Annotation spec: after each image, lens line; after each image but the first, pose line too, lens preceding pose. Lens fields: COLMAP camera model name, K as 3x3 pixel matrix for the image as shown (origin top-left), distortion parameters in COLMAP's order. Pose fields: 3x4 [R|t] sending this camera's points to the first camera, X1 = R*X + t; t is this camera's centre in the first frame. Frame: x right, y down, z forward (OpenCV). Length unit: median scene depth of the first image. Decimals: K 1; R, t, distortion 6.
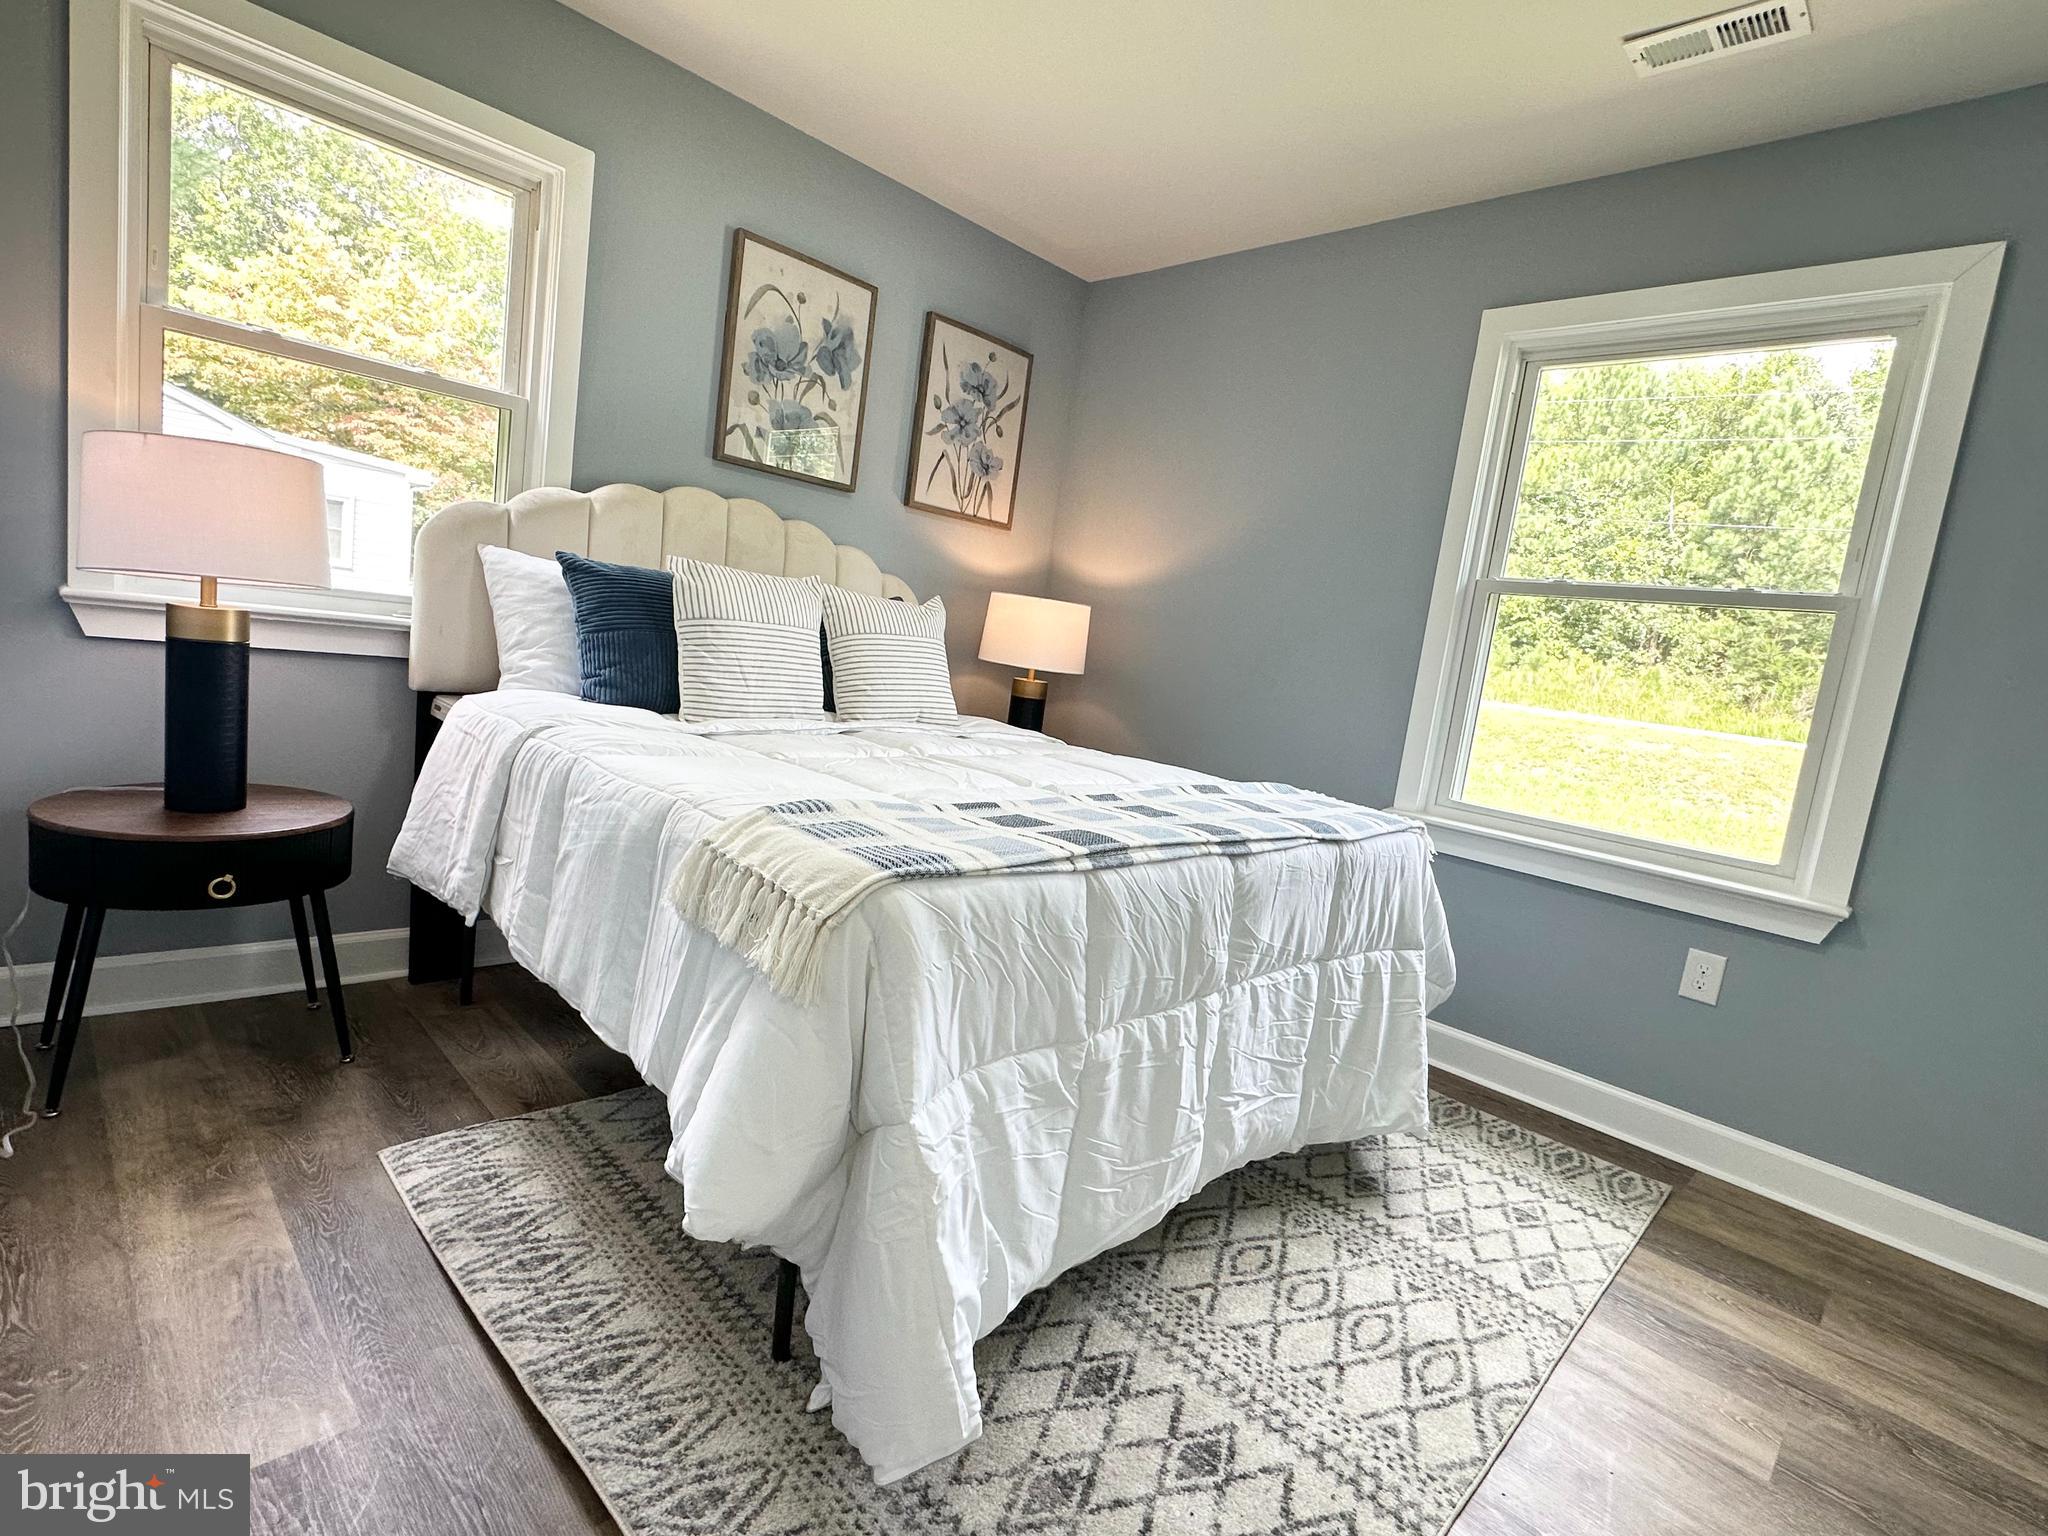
lens RADIAL K [[992.1, 0, 1019.3], [0, 992.1, 767.7], [0, 0, 1]] dist [0.005550, -0.000576]
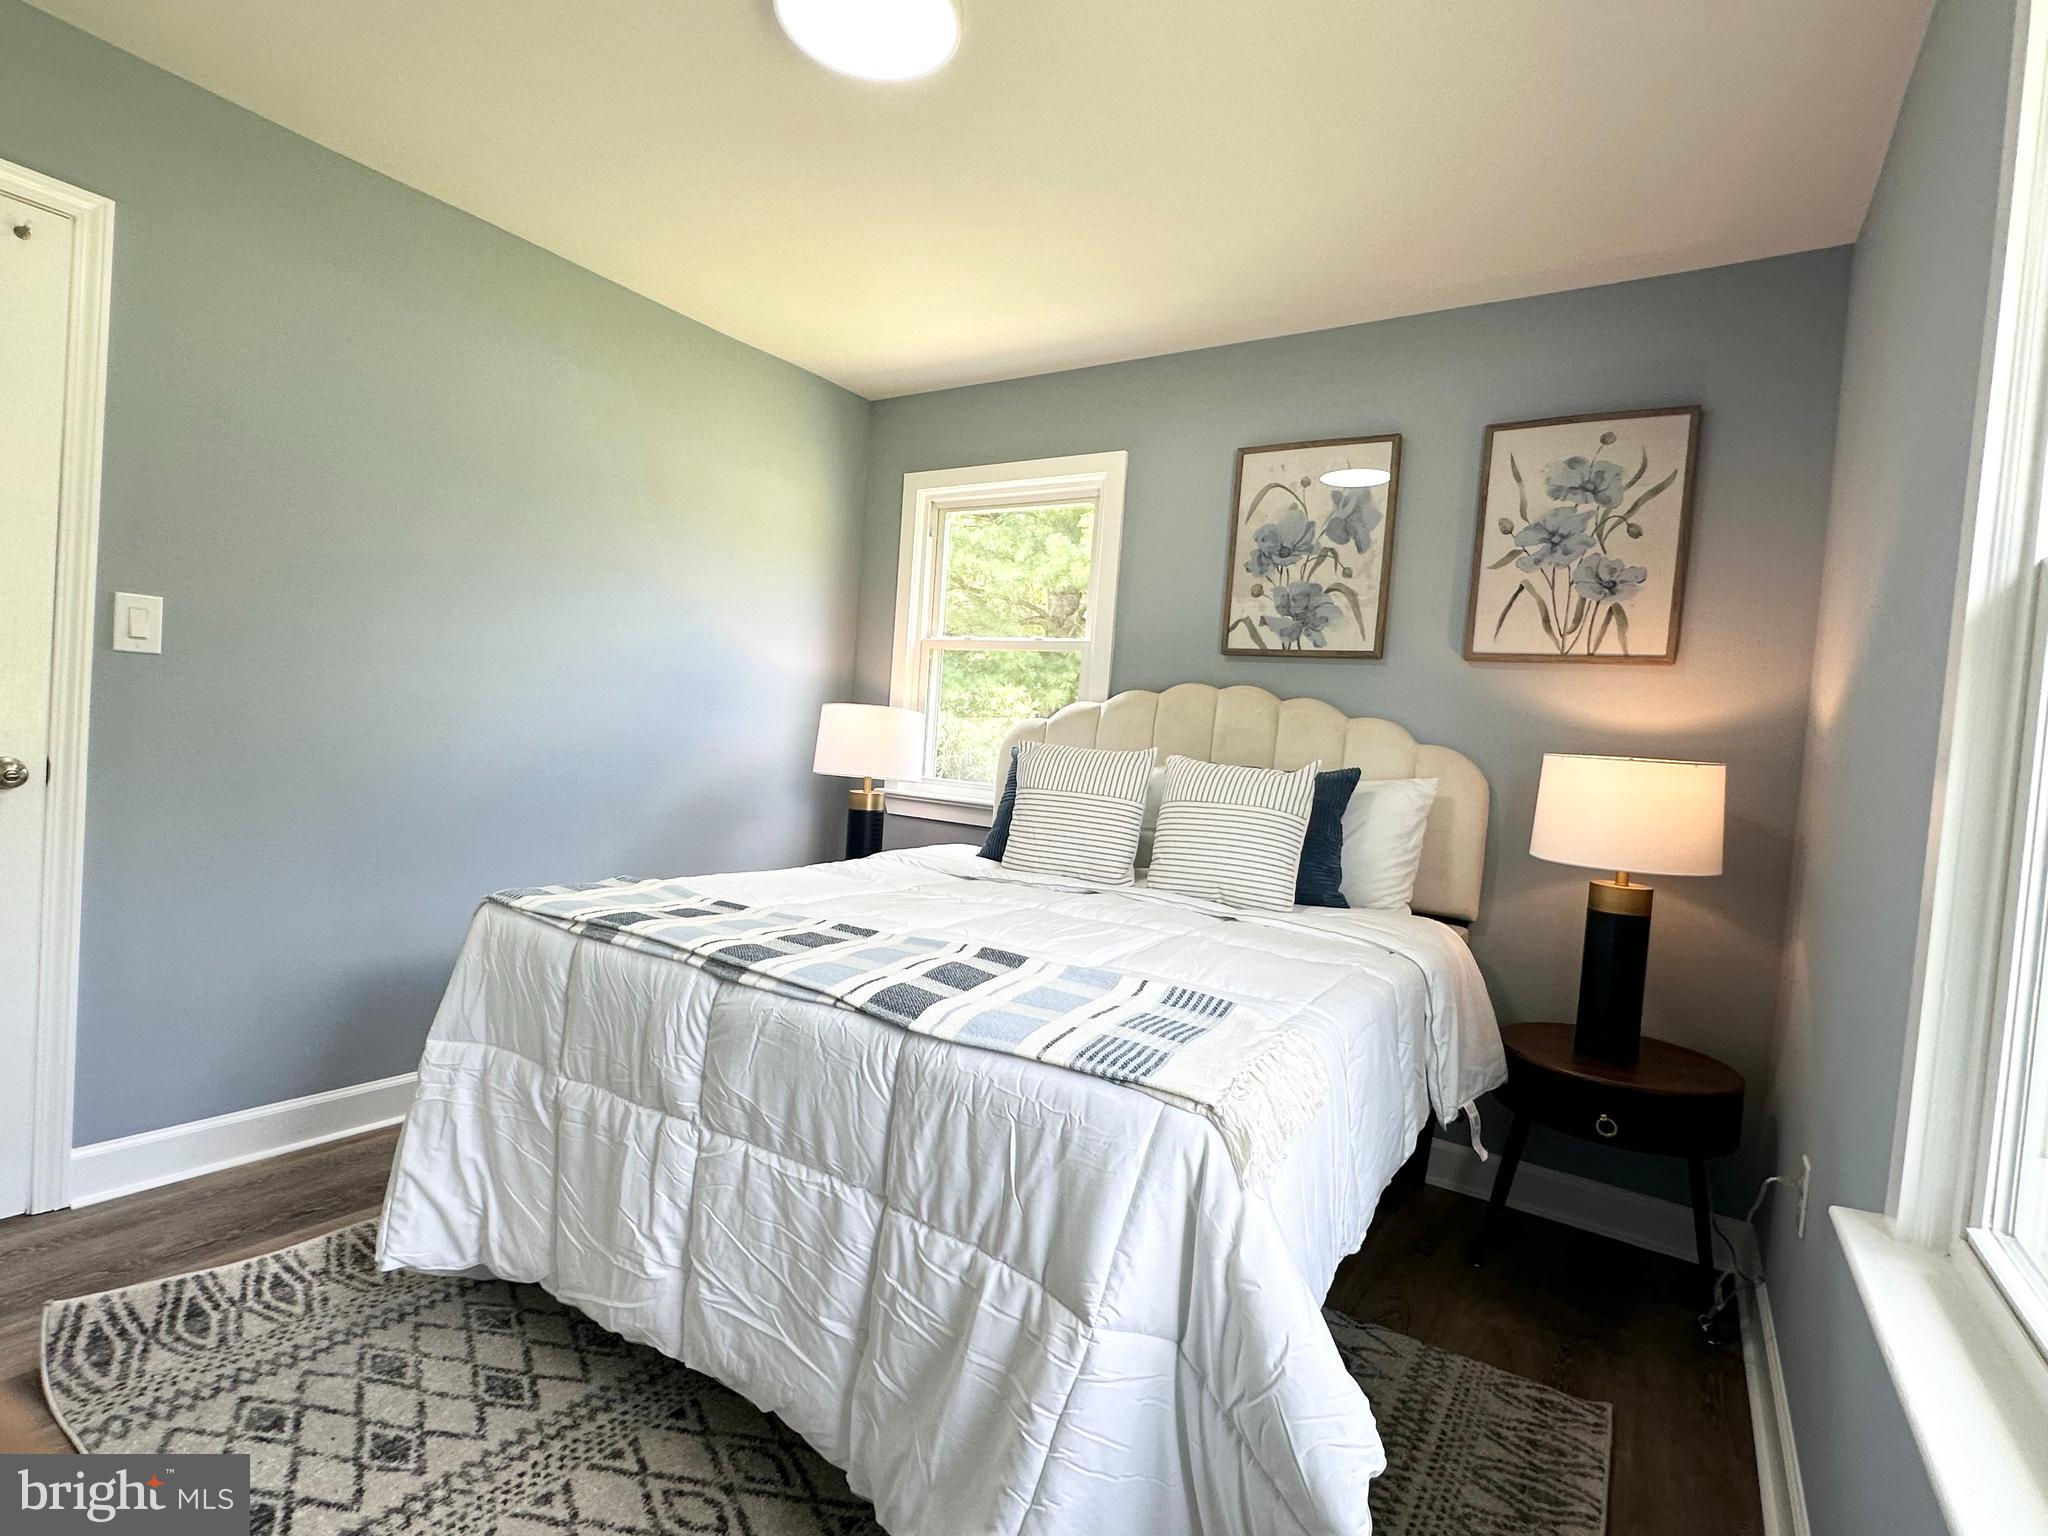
lens RADIAL K [[992.1, 0, 1022.7], [0, 992.1, 767.1], [0, 0, 1]] dist [0.005550, -0.000576]
pose [[0.215107, -0.080956, -0.973229, 0.651347], [-0.173252, 0.977587, -0.119612, -0.023025], [0.961100, 0.194343, 0.196260, 0.570759]]
